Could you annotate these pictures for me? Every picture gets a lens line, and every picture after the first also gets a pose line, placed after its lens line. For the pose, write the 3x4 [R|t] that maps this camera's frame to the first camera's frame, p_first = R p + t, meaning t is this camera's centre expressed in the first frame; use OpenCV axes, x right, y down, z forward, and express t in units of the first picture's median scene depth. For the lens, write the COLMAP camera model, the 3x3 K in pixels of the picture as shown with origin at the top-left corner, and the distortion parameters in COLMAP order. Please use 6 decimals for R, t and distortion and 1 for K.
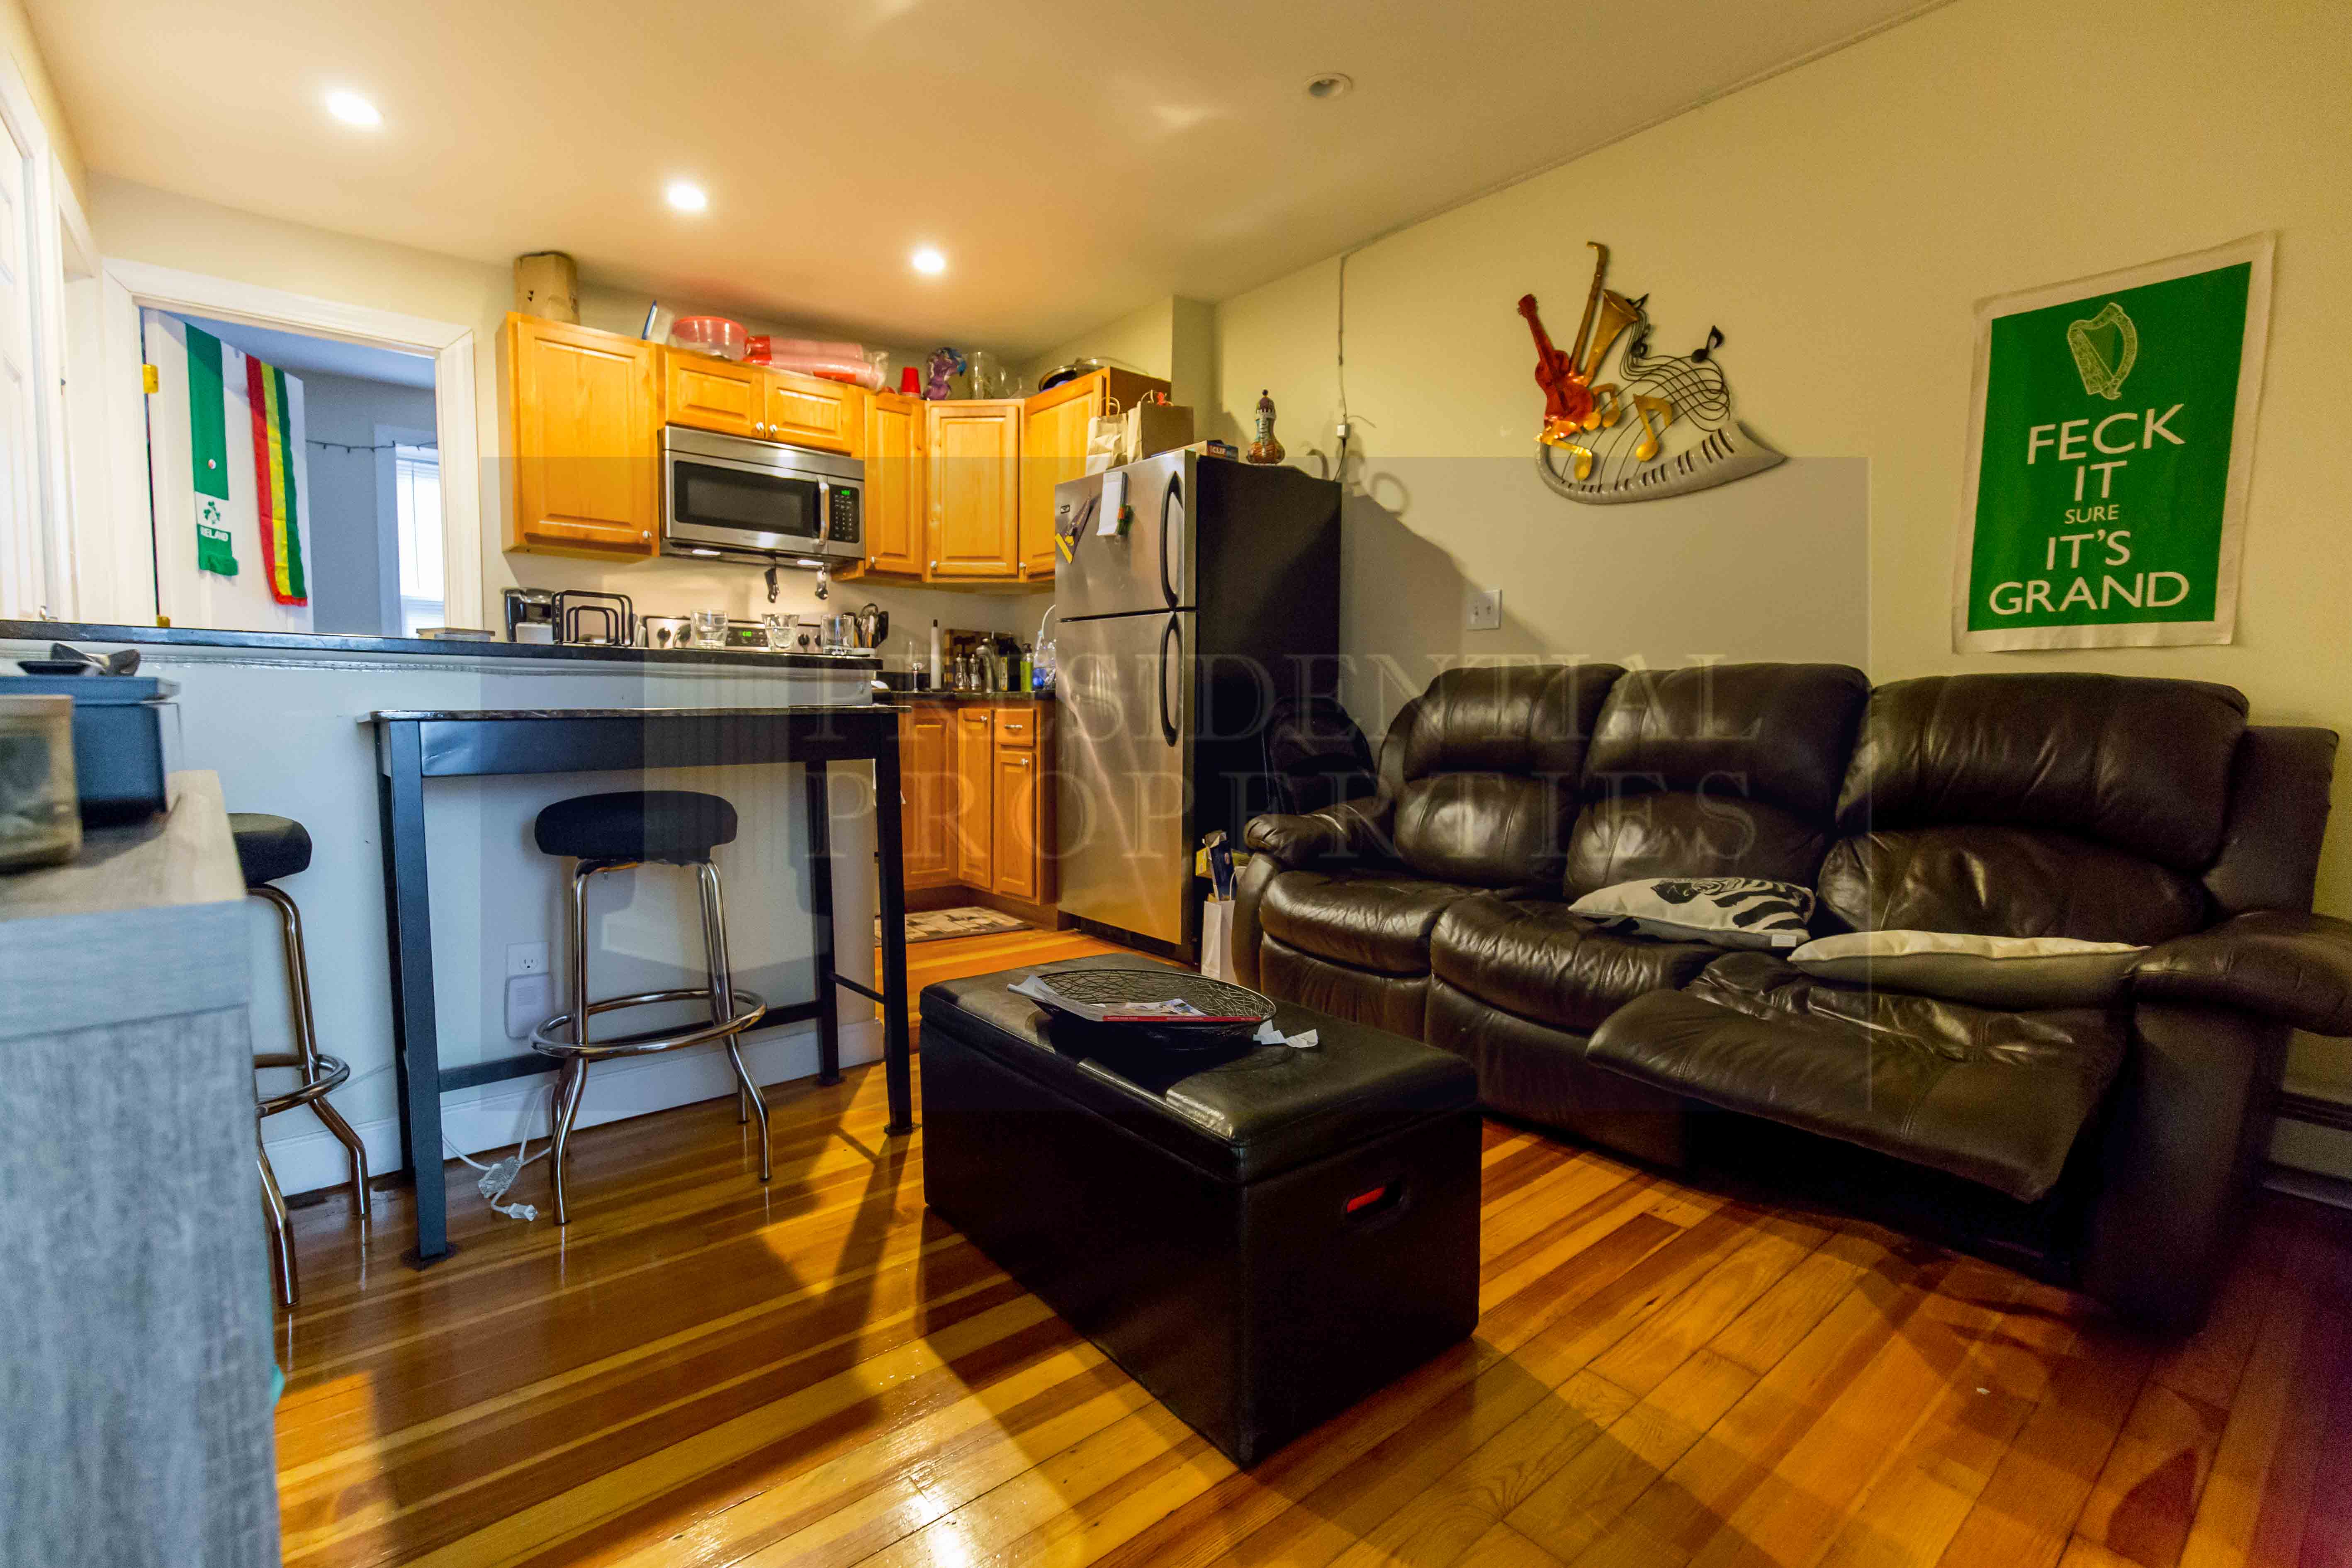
lens RADIAL K [[1060.1, 0, 1170.6], [0, 1060.1, 787.0], [0, 0, 1]] dist [-0.012608, -0.000134]
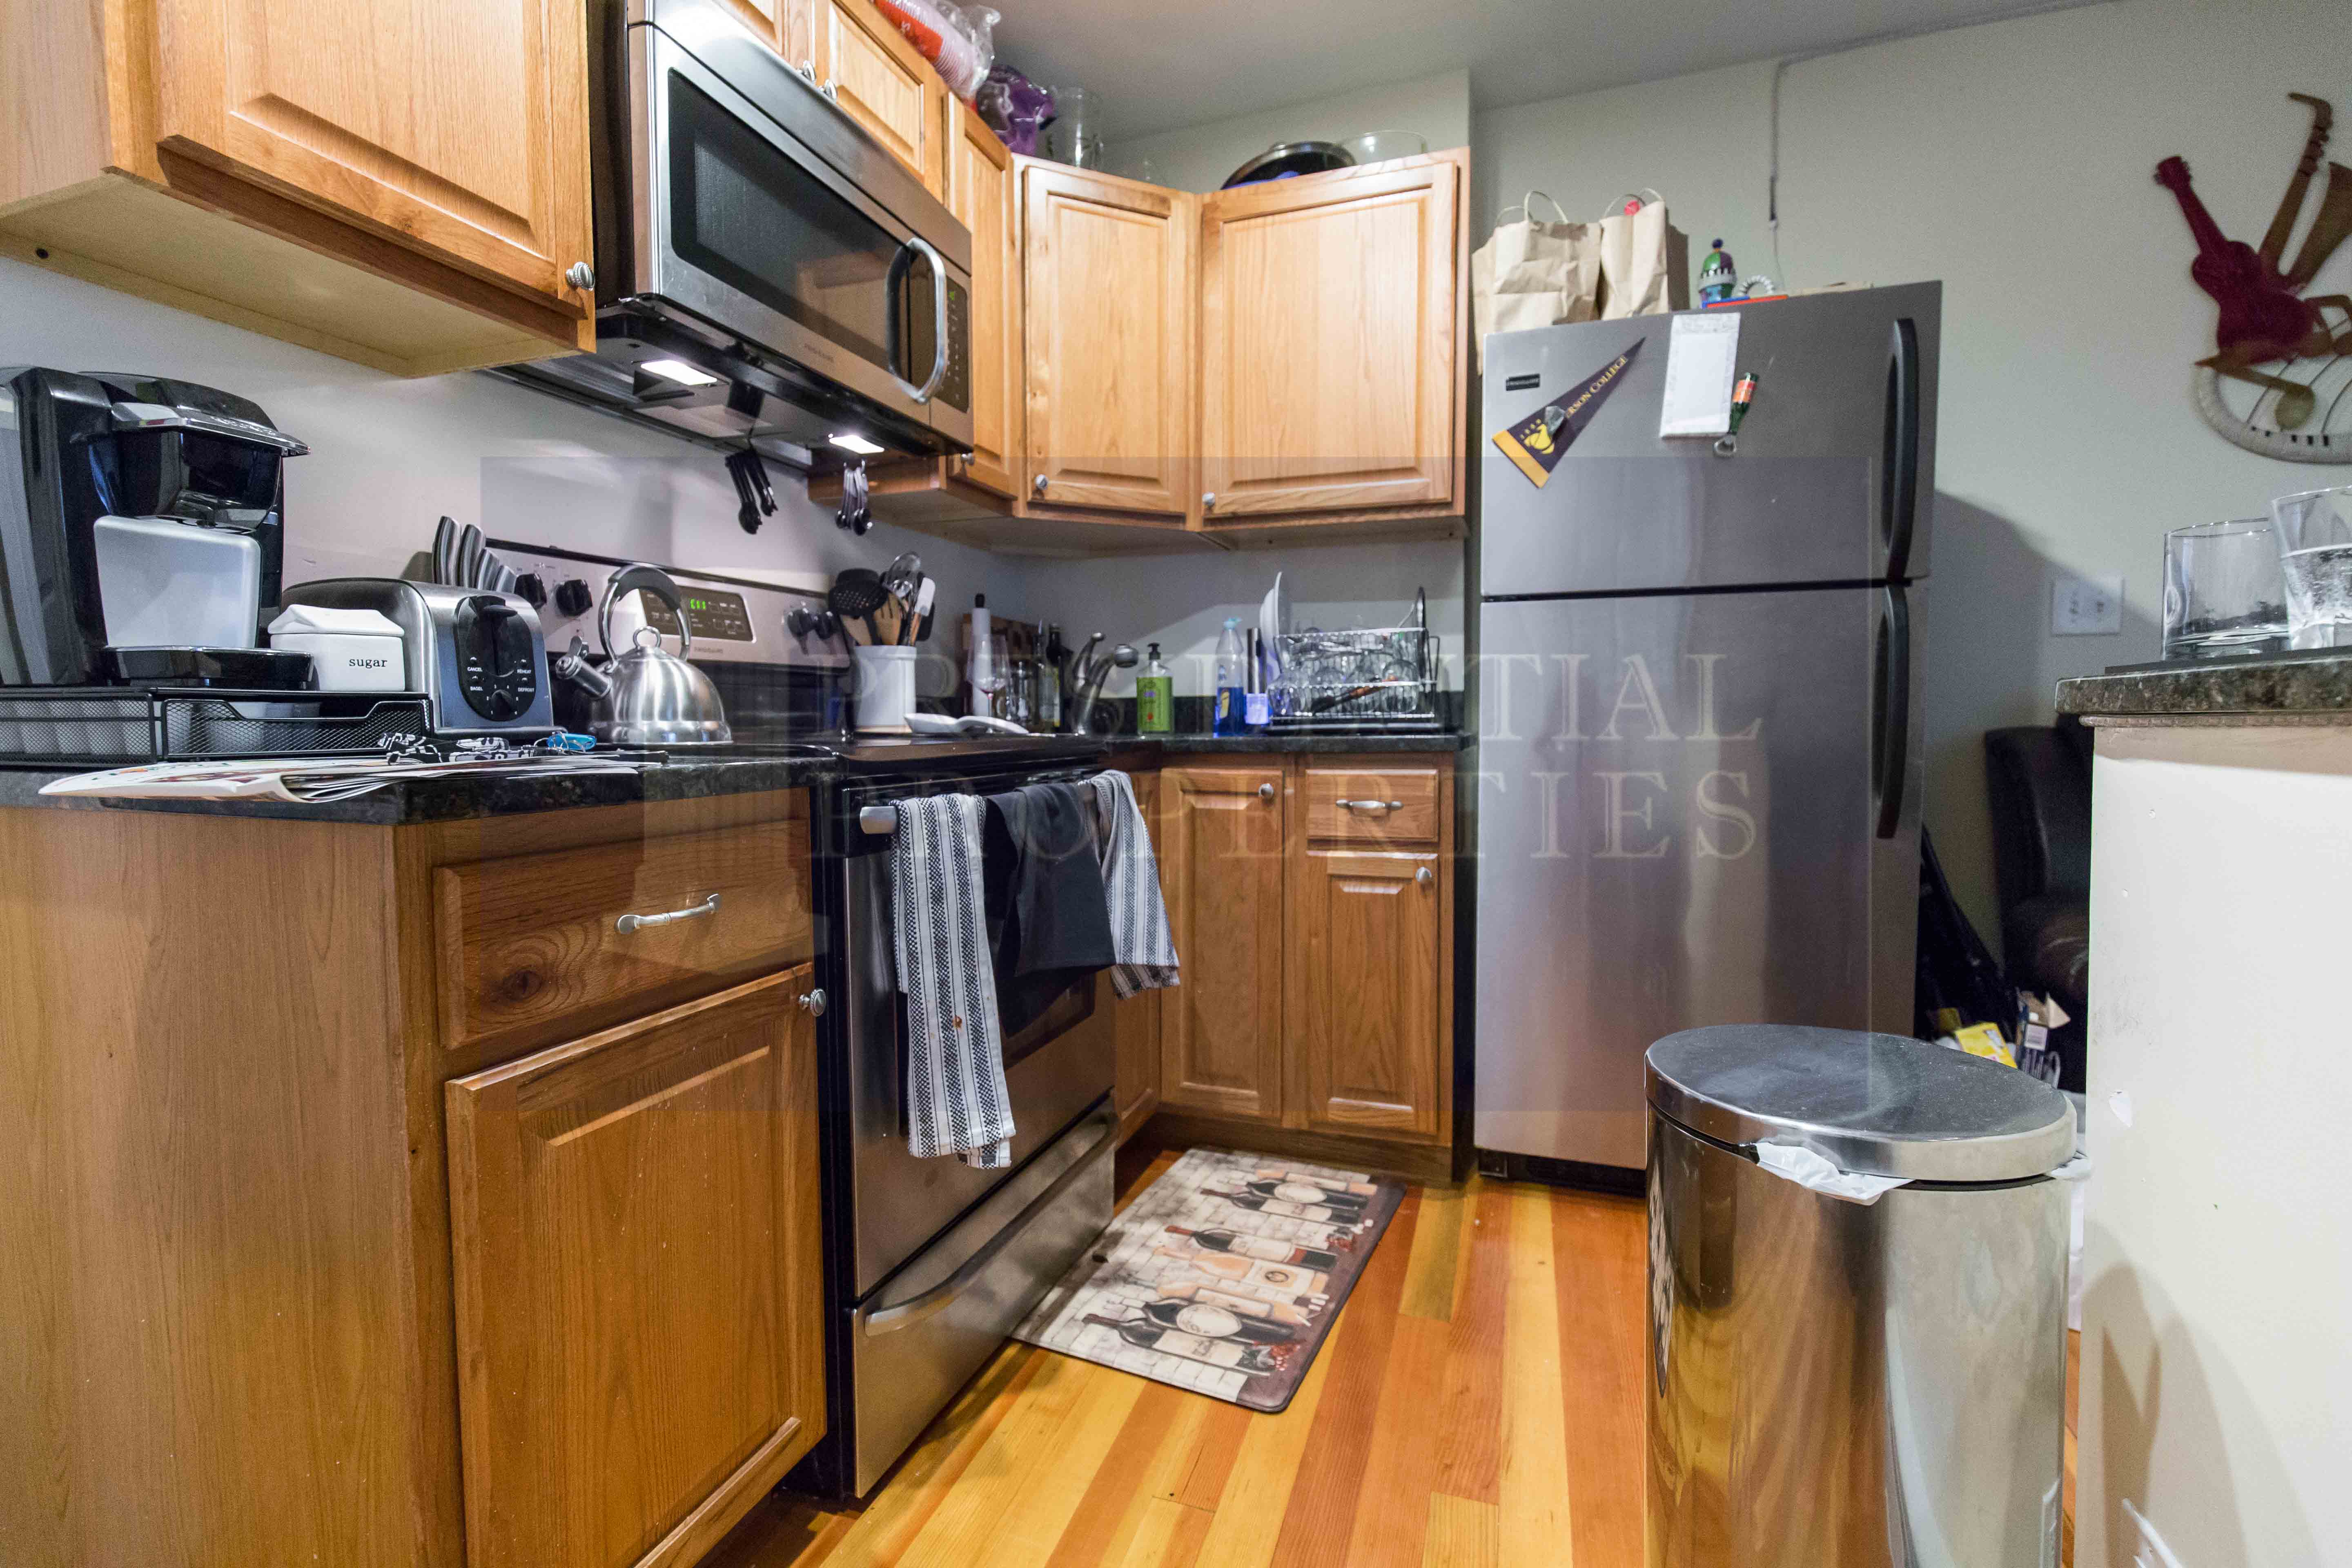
lens RADIAL K [[1060.1, 0, 1171.0], [0, 1060.1, 776.8], [0, 0, 1]] dist [-0.012608, -0.000134]
pose [[0.861808, -0.044094, 0.505314, -0.514201], [0.055228, 0.998449, -0.007066, -0.076861], [-0.504219, 0.033997, 0.862906, 0.647028]]
